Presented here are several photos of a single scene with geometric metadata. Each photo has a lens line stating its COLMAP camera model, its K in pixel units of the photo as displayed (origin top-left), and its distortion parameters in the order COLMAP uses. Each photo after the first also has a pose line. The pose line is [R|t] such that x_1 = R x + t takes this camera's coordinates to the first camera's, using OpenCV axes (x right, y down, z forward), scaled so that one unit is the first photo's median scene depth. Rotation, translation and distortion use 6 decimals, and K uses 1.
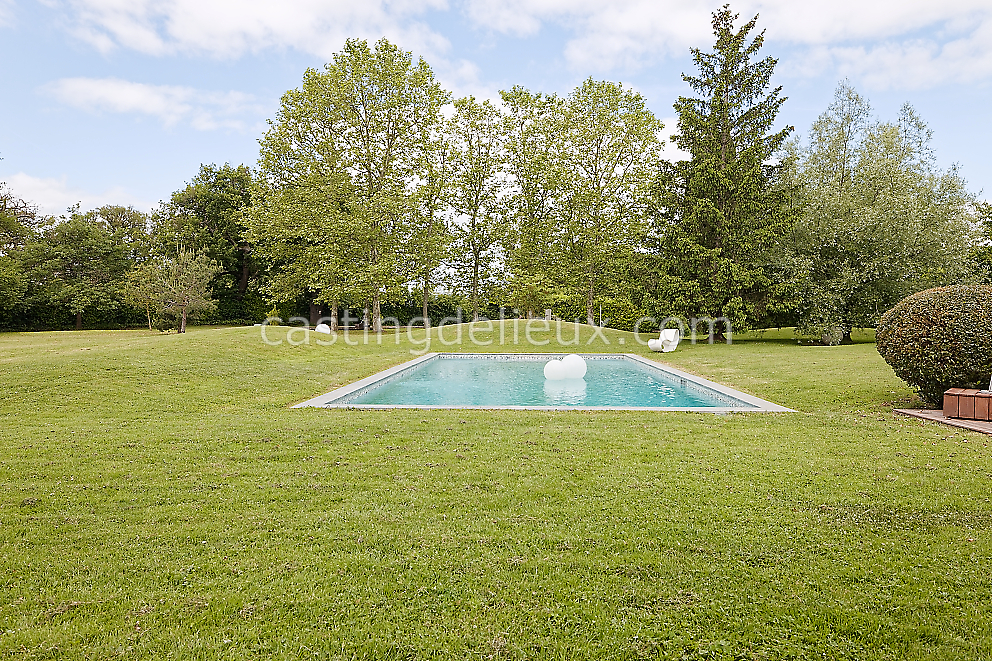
lens RADIAL K [[640.0, 0, 496.0], [0, 640.0, 330.5], [0, 0, 1]] dist [-0.002405, -0.000480]
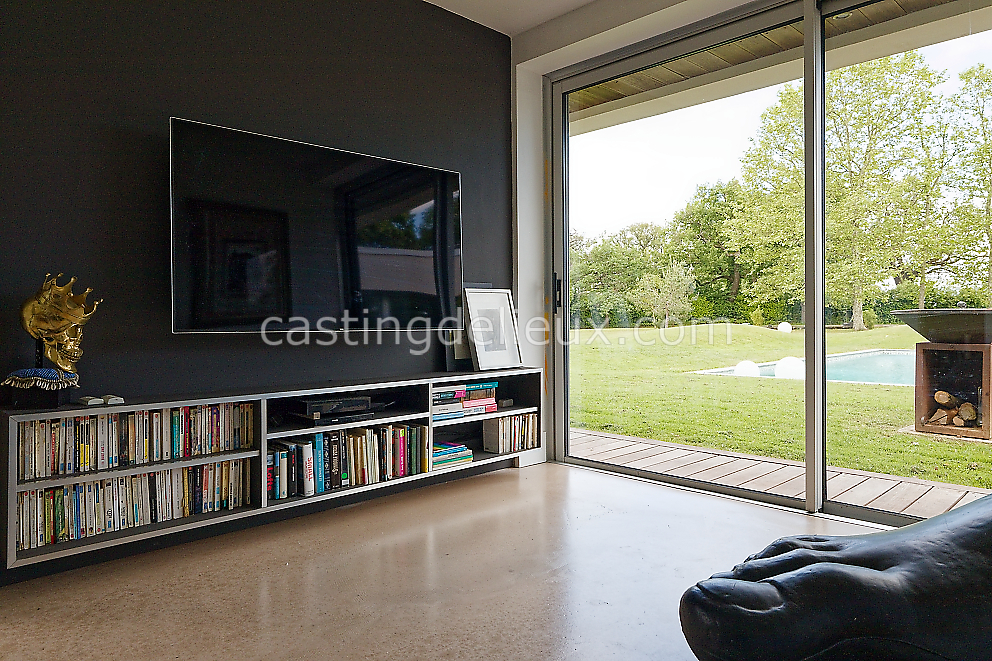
lens RADIAL K [[659.6, 0, 495.6], [0, 659.6, 318.7], [0, 0, 1]] dist [0.001013, 0.001747]
pose [[0.721560, -0.007204, -0.692315, 0.106814], [-0.005569, 0.999853, -0.016207, 0.002949], [0.692330, 0.015550, 0.721414, -0.113544]]
